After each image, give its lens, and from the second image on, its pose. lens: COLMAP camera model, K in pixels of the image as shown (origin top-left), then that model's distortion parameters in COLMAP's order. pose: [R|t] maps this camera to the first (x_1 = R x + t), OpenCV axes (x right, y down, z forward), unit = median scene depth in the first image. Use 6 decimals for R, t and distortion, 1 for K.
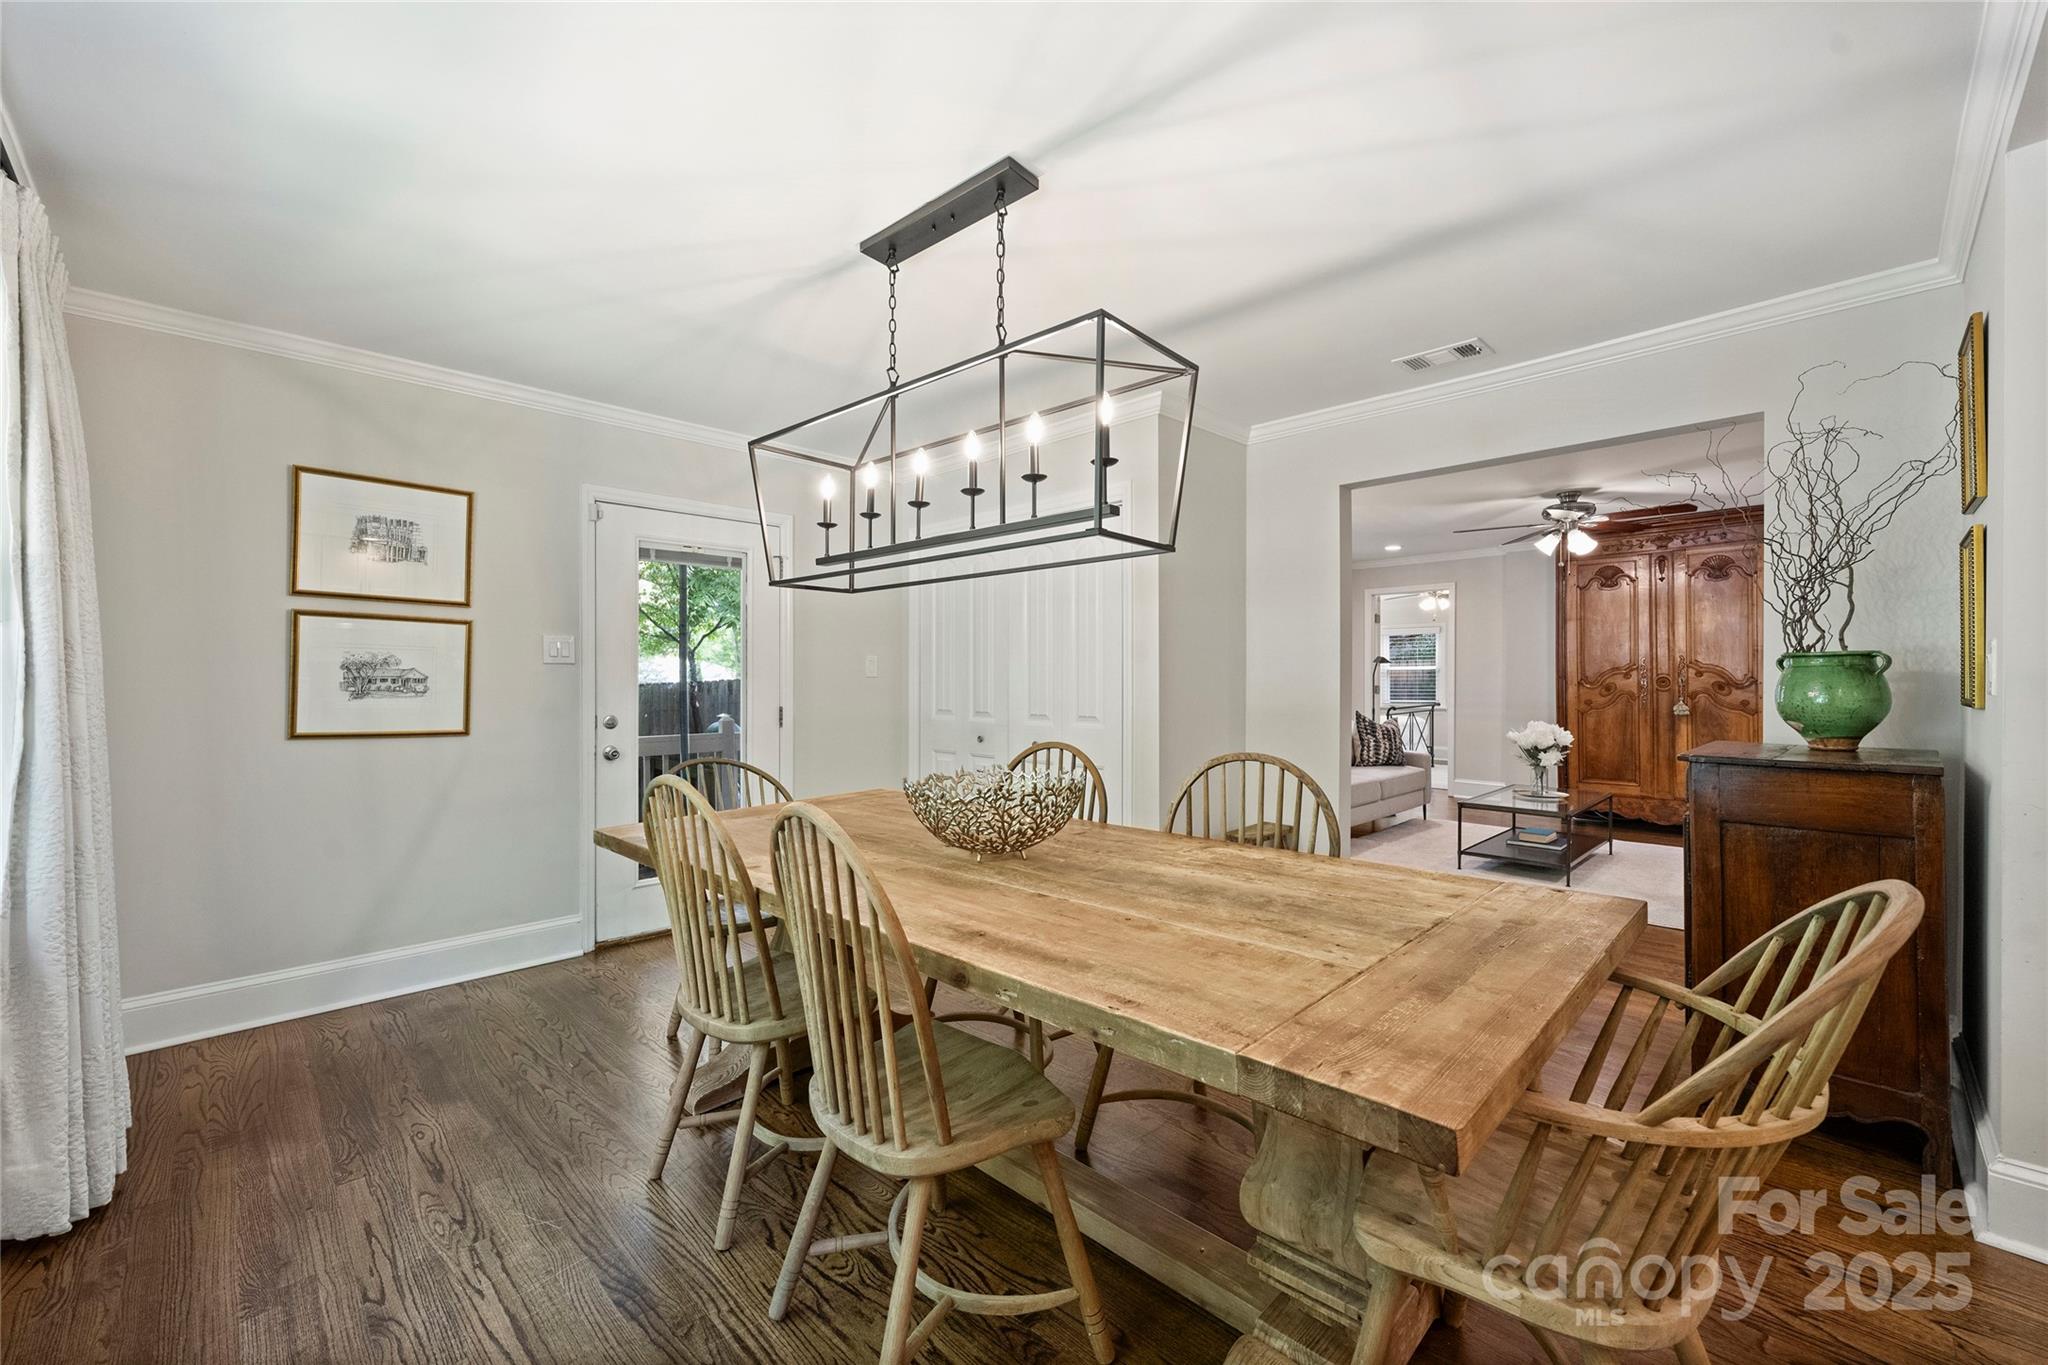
lens RADIAL K [[816.1, 0, 1019.2], [0, 816.1, 679.8], [0, 0, 1]] dist [-0.001917, -0.000182]
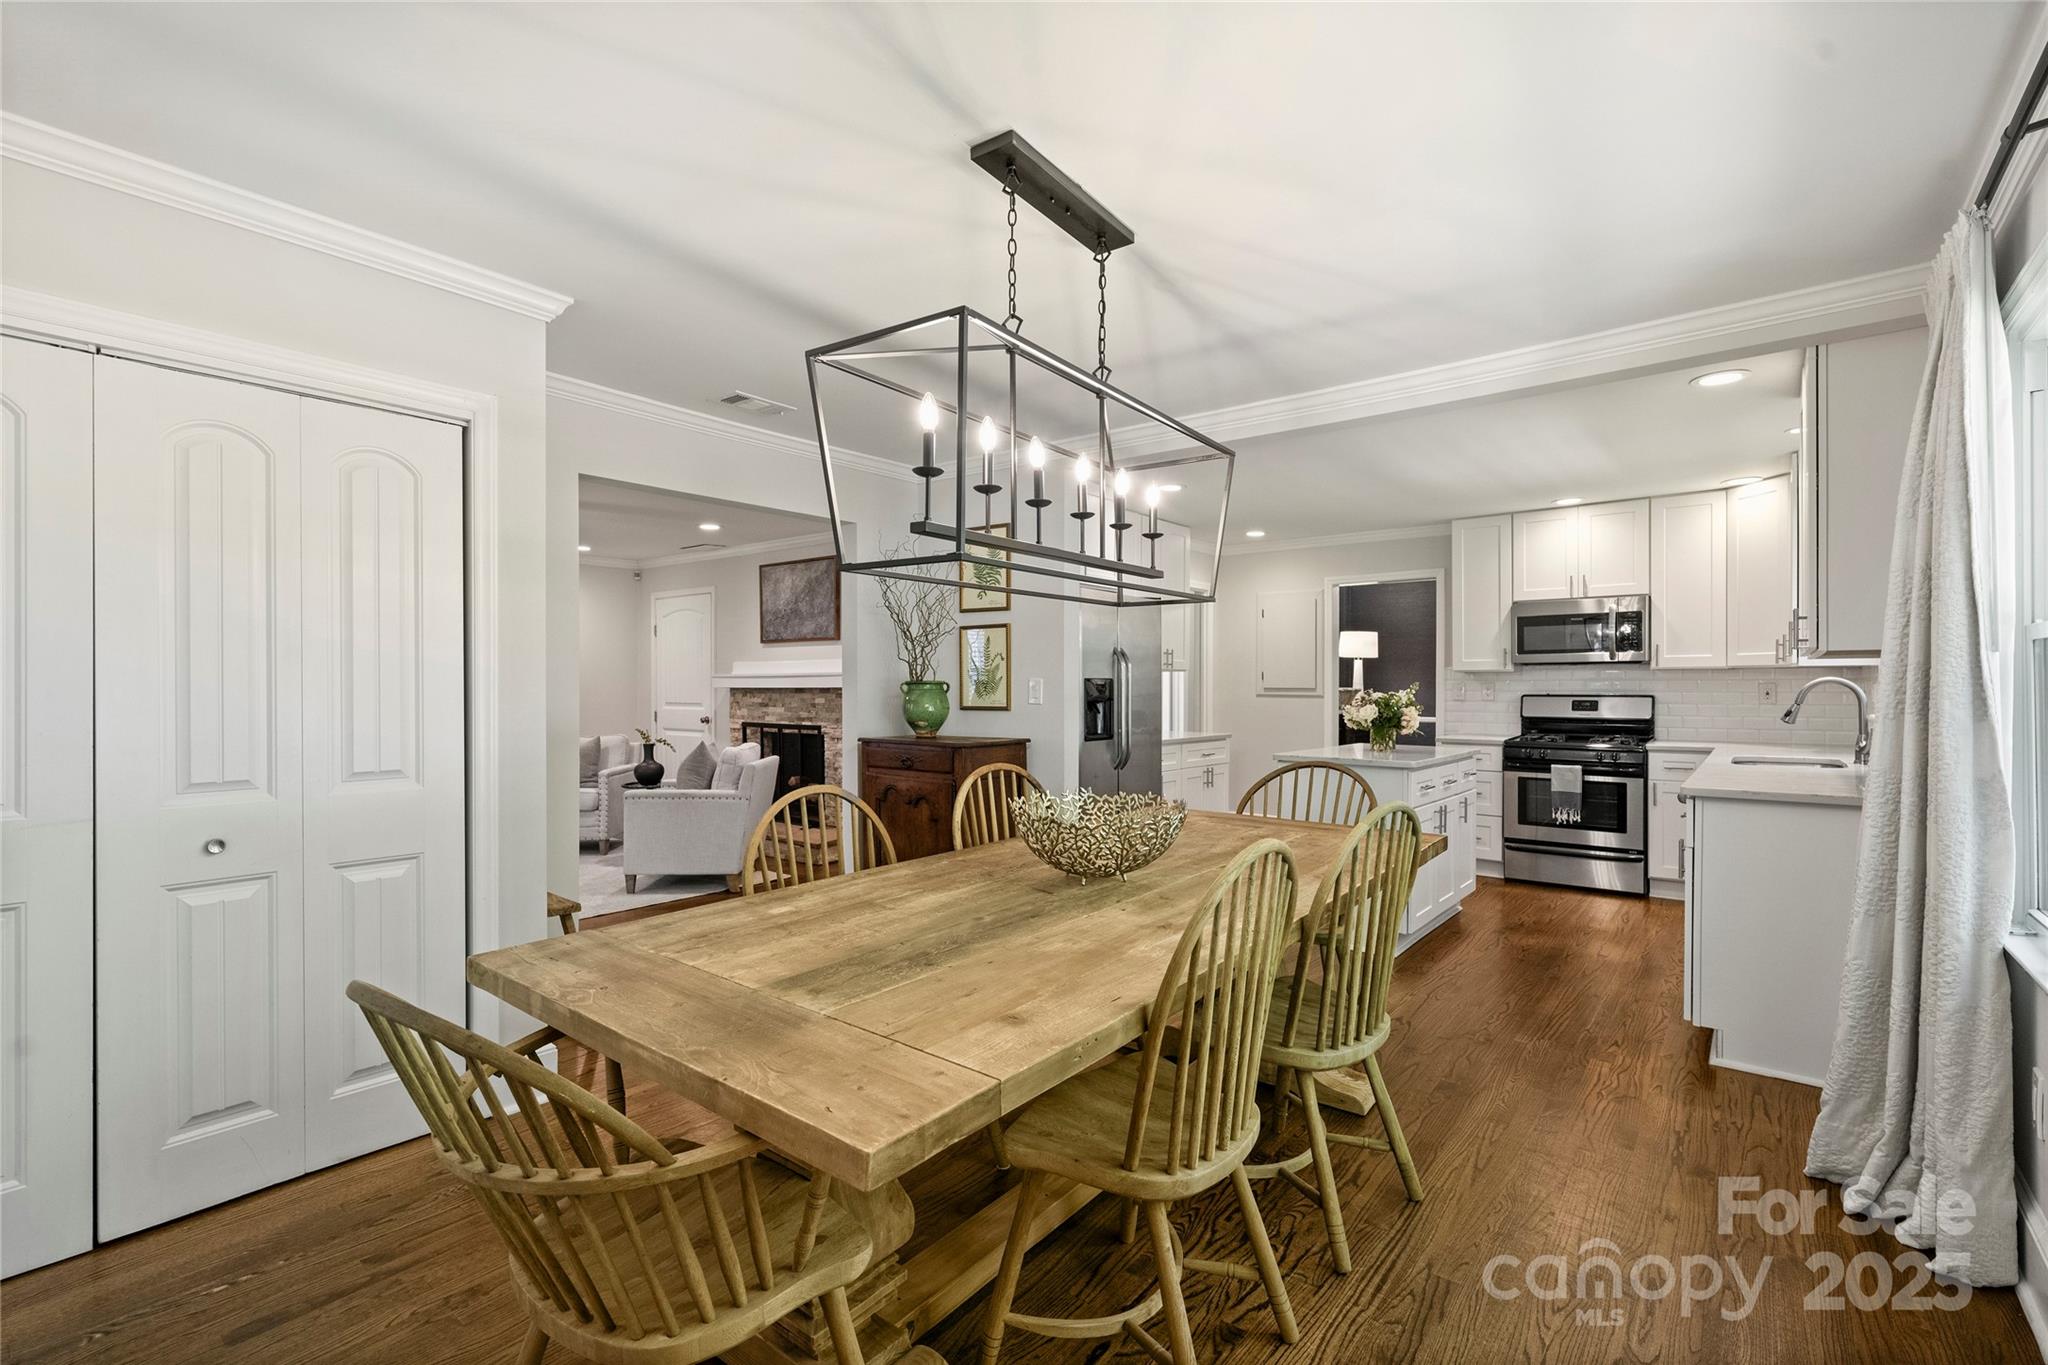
lens RADIAL K [[928.3, 0, 1008.3], [0, 928.3, 689.0], [0, 0, 1]] dist [0.000159, -0.000033]
pose [[-0.110765, -0.002935, 0.993842, -0.959284], [0.002103, 0.999993, 0.003187, -0.021644], [-0.993844, 0.002443, -0.110758, 1.008396]]
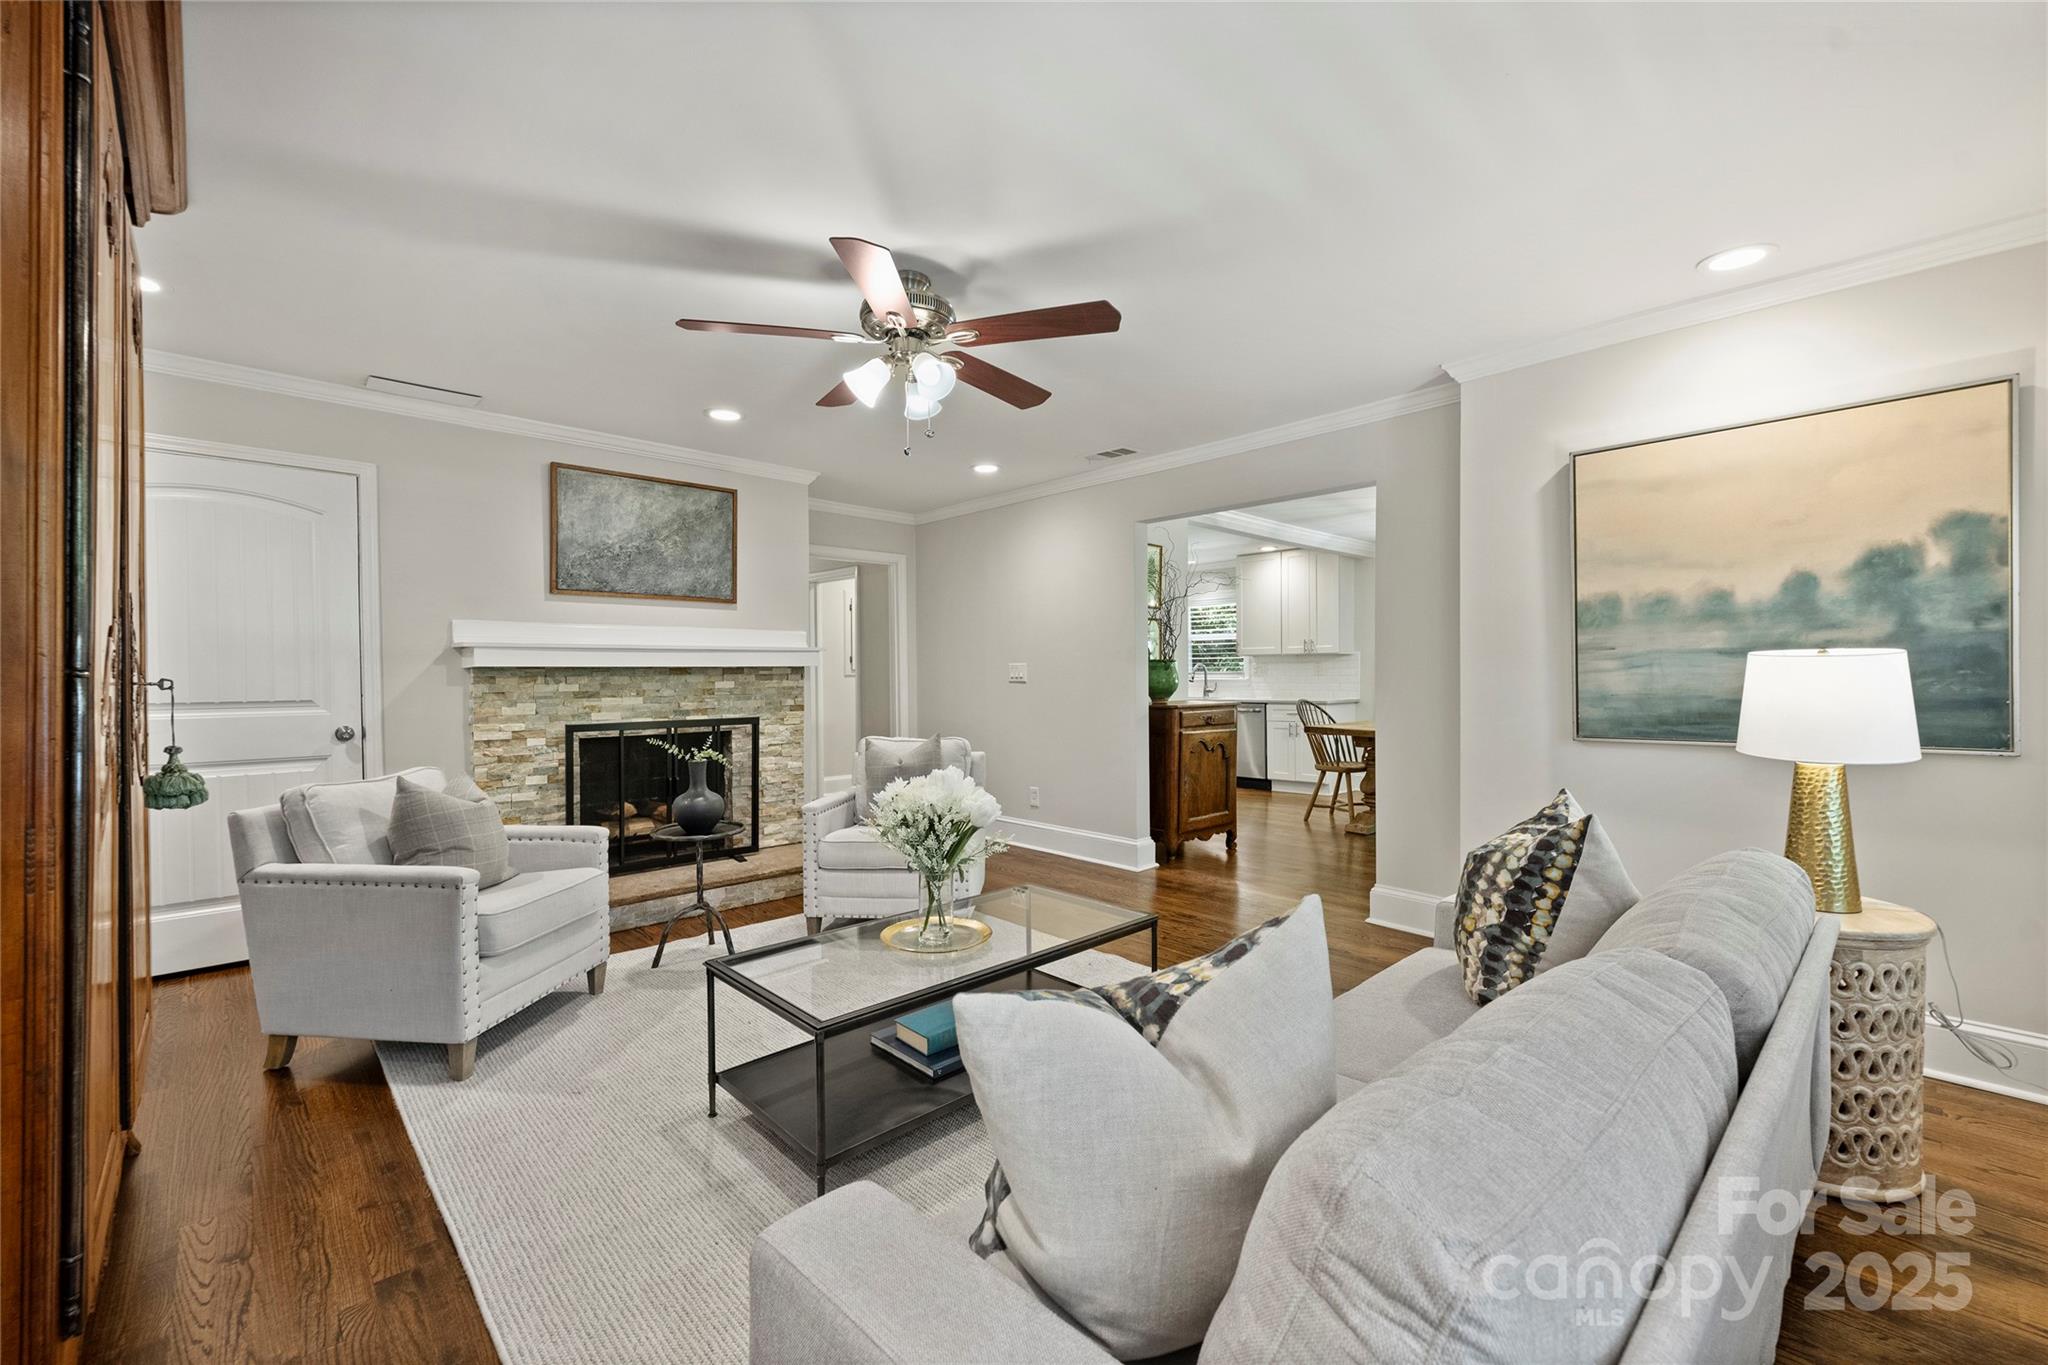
lens RADIAL K [[816.1, 0, 1024.6], [0, 816.1, 686.0], [0, 0, 1]] dist [-0.001917, -0.000182]
pose [[-0.999524, 0.010982, 0.028832, 1.225337], [0.011324, 0.999867, 0.011708, 0.010853], [-0.028700, 0.012028, -0.999516, 3.080600]]
